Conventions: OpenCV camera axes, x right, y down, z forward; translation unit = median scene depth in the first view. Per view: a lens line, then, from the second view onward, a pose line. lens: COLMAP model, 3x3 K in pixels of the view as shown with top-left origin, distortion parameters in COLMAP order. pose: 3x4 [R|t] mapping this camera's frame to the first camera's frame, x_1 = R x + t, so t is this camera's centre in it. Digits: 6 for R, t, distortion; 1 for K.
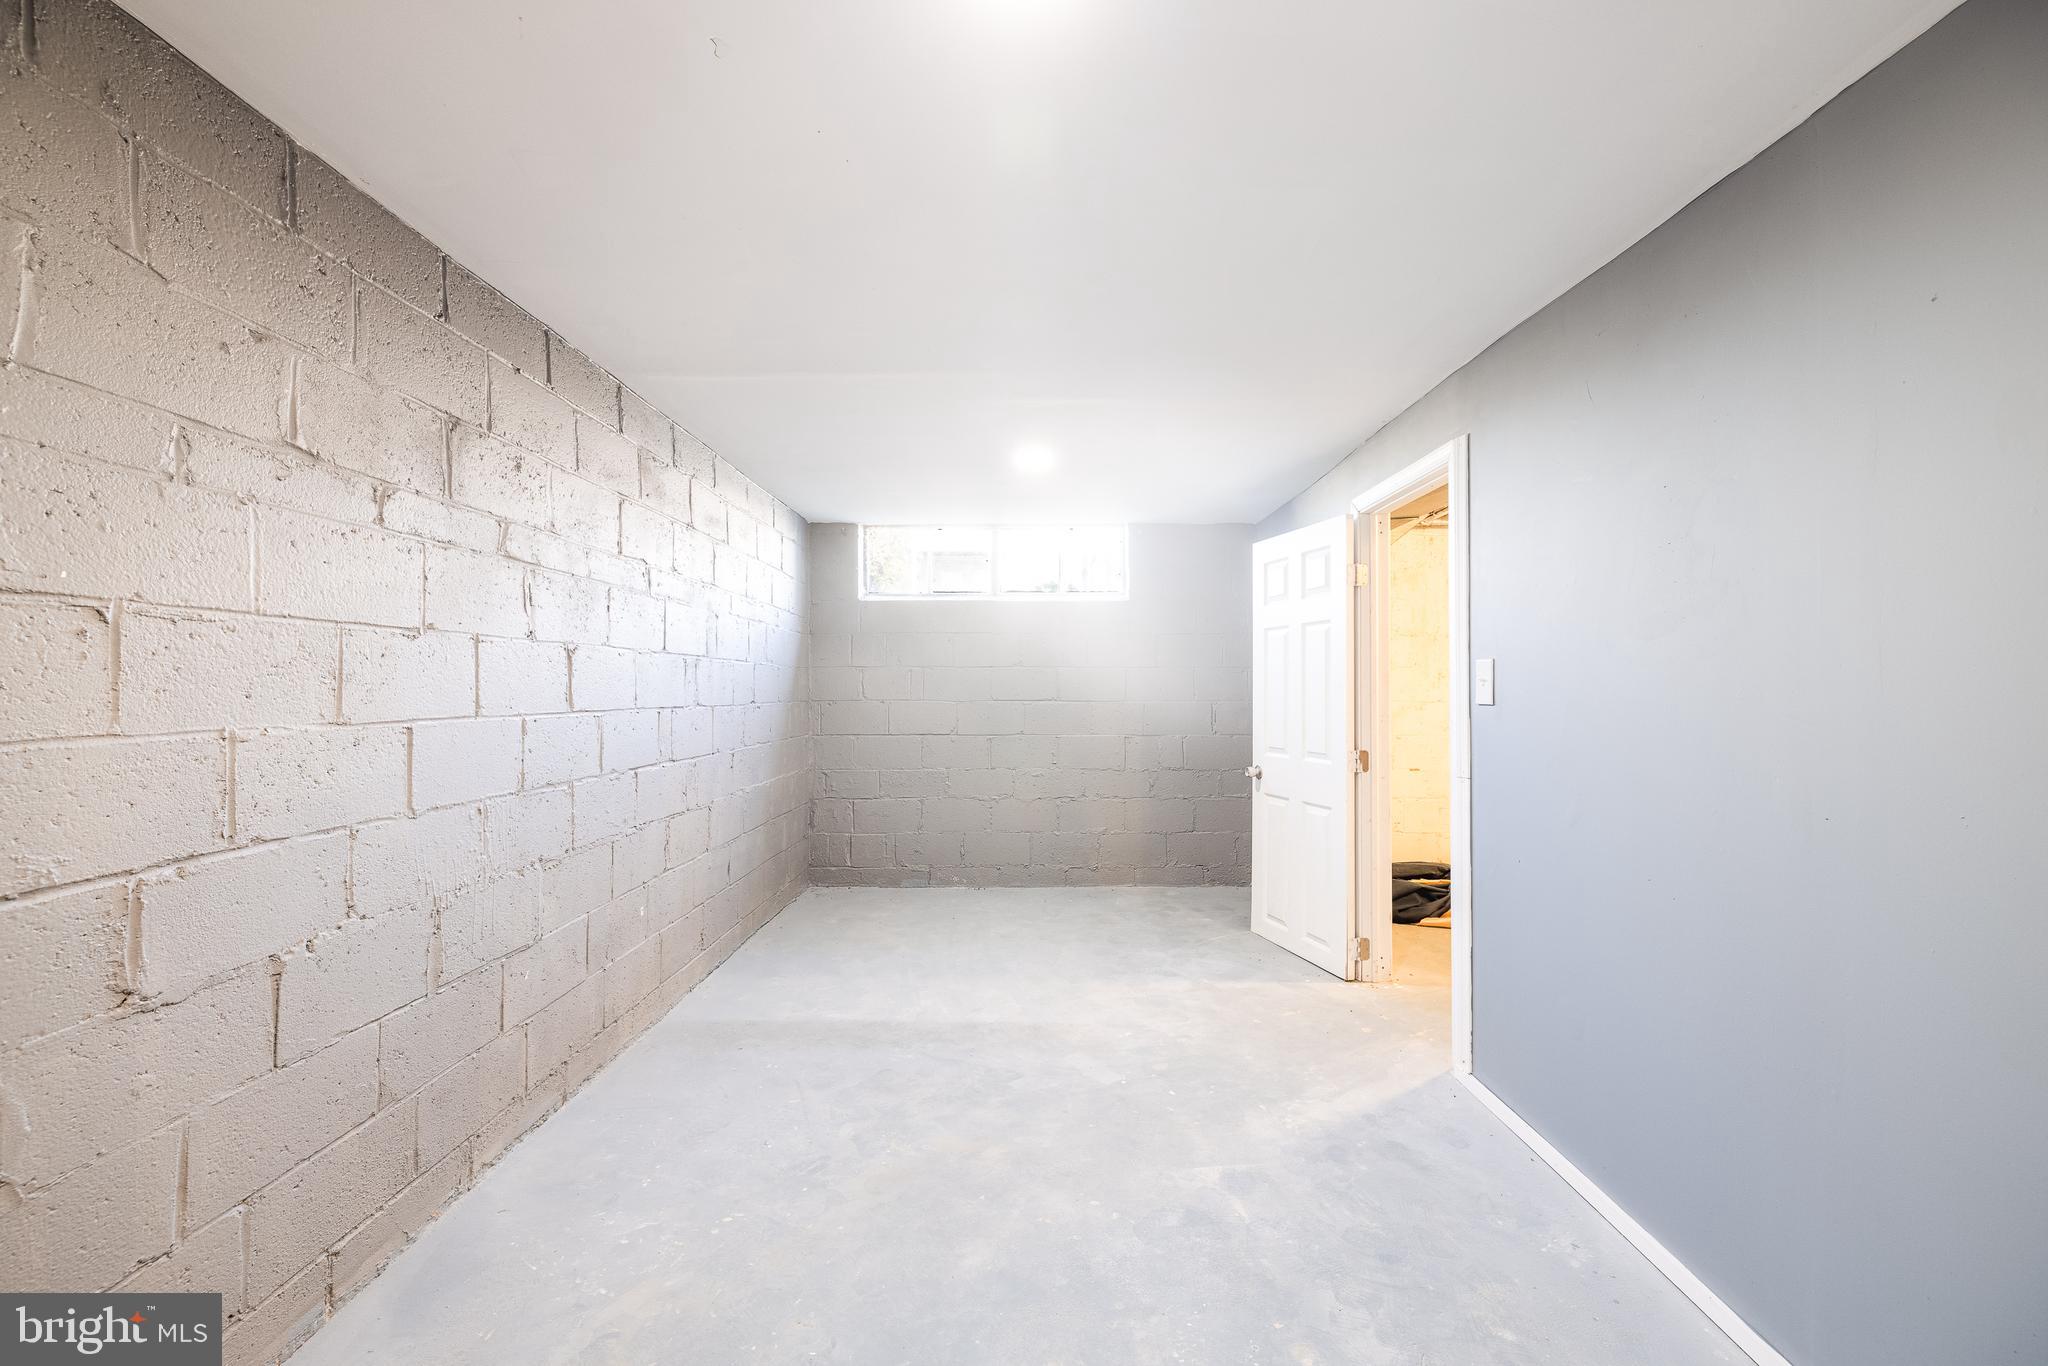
lens RADIAL K [[848.9, 0, 1017.0], [0, 848.9, 686.1], [0, 0, 1]] dist [0.002835, 0.000055]
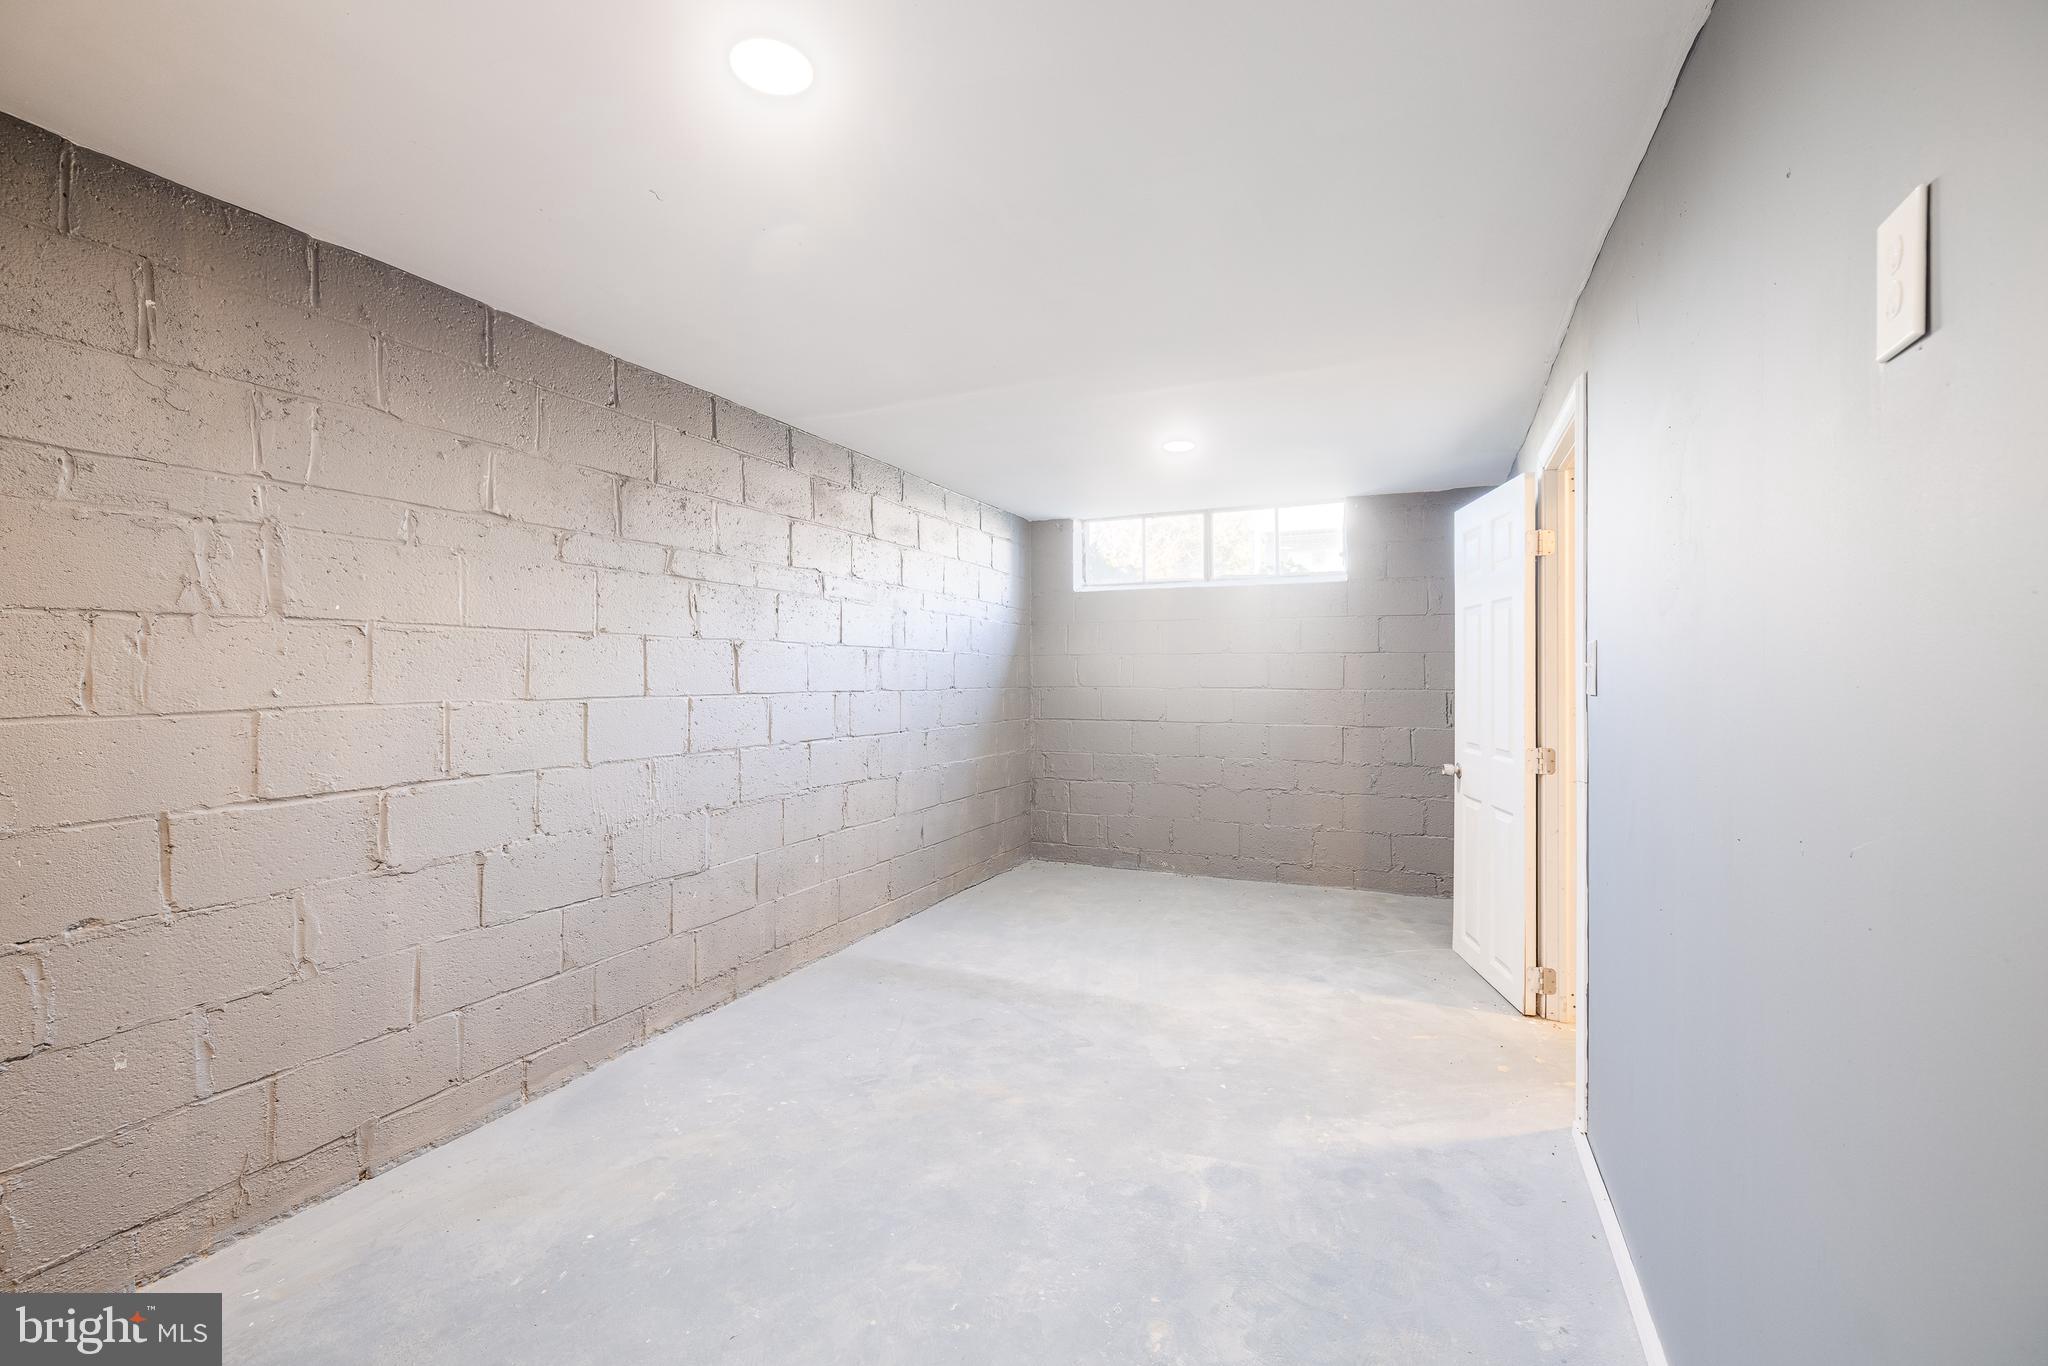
lens RADIAL K [[858.0, 0, 1018.7], [0, 858.0, 679.0], [0, 0, 1]] dist [0.002186, 0.000536]
pose [[0.914187, 0.002039, -0.405288, 0.445896], [0.000728, 0.999977, 0.006673, 0.000041], [0.405292, -0.006395, 0.914165, -0.002972]]
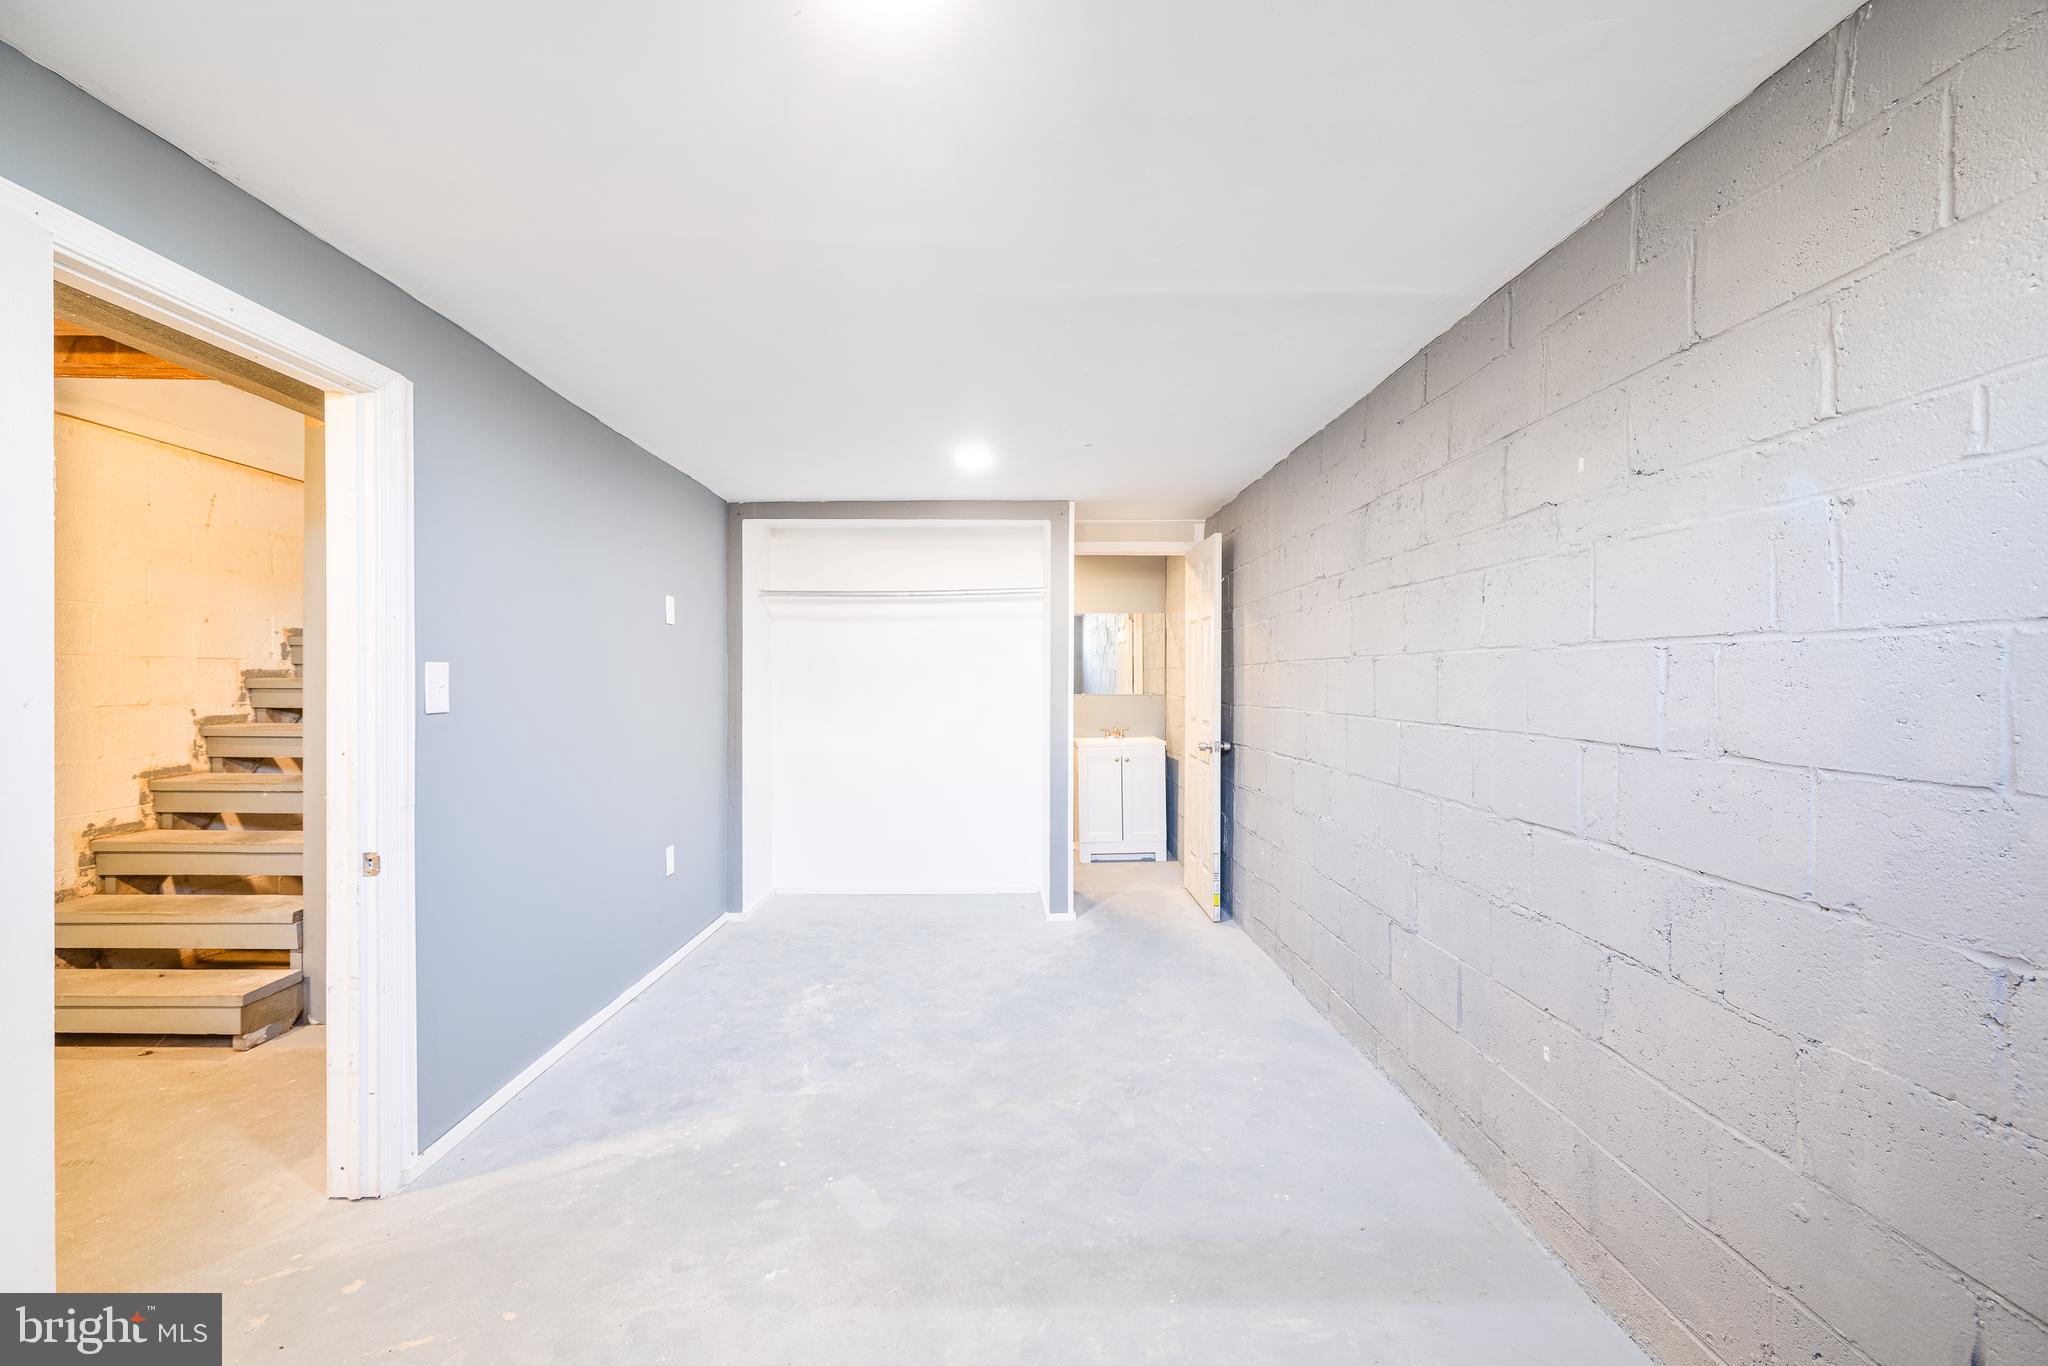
lens RADIAL K [[867.8, 0, 1029.1], [0, 867.8, 681.8], [0, 0, 1]] dist [0.001726, 0.000294]
pose [[-0.998983, -0.005733, -0.044729, -0.031493], [-0.005830, 0.999981, 0.002031, -0.018608], [0.044716, 0.002290, -0.998997, 2.292962]]
